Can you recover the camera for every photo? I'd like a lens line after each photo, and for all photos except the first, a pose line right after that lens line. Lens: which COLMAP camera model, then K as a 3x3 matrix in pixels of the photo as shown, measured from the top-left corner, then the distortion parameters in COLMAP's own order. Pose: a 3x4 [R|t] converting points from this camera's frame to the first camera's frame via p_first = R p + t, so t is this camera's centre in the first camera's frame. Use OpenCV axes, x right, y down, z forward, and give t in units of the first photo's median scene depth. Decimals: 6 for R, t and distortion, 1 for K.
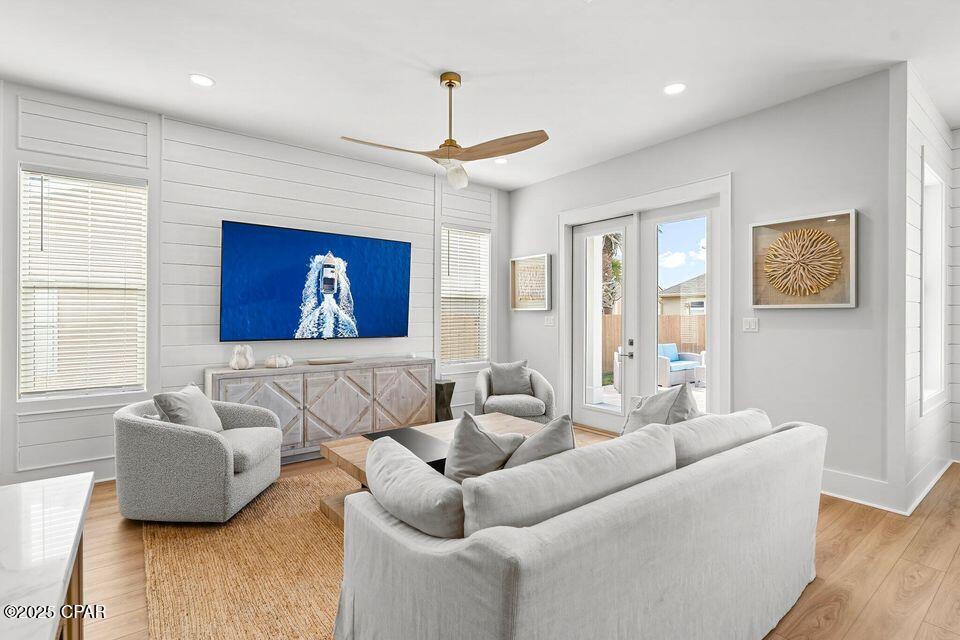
lens RADIAL K [[445.8, 0, 485.0], [0, 445.8, 314.2], [0, 0, 1]] dist [-0.005763, 0.000707]
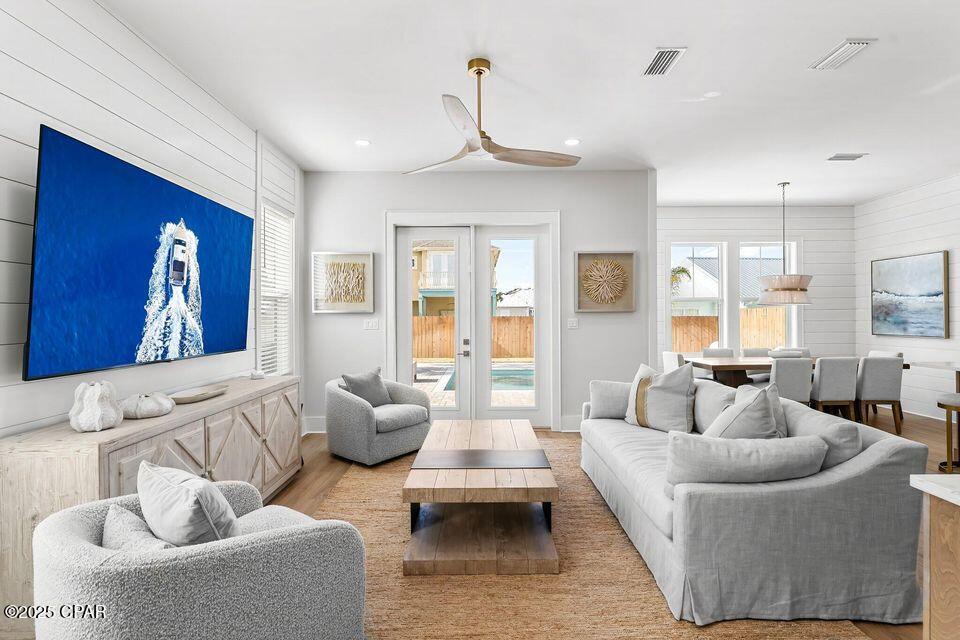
lens RADIAL K [[460.0, 0, 470.6], [0, 460.0, 311.4], [0, 0, 1]] dist [-0.032802, 0.002370]
pose [[0.647263, 0.004059, 0.762256, -0.574689], [0.004005, 0.999954, -0.008726, -0.002523], [-0.762256, 0.008701, 0.647217, 0.269008]]
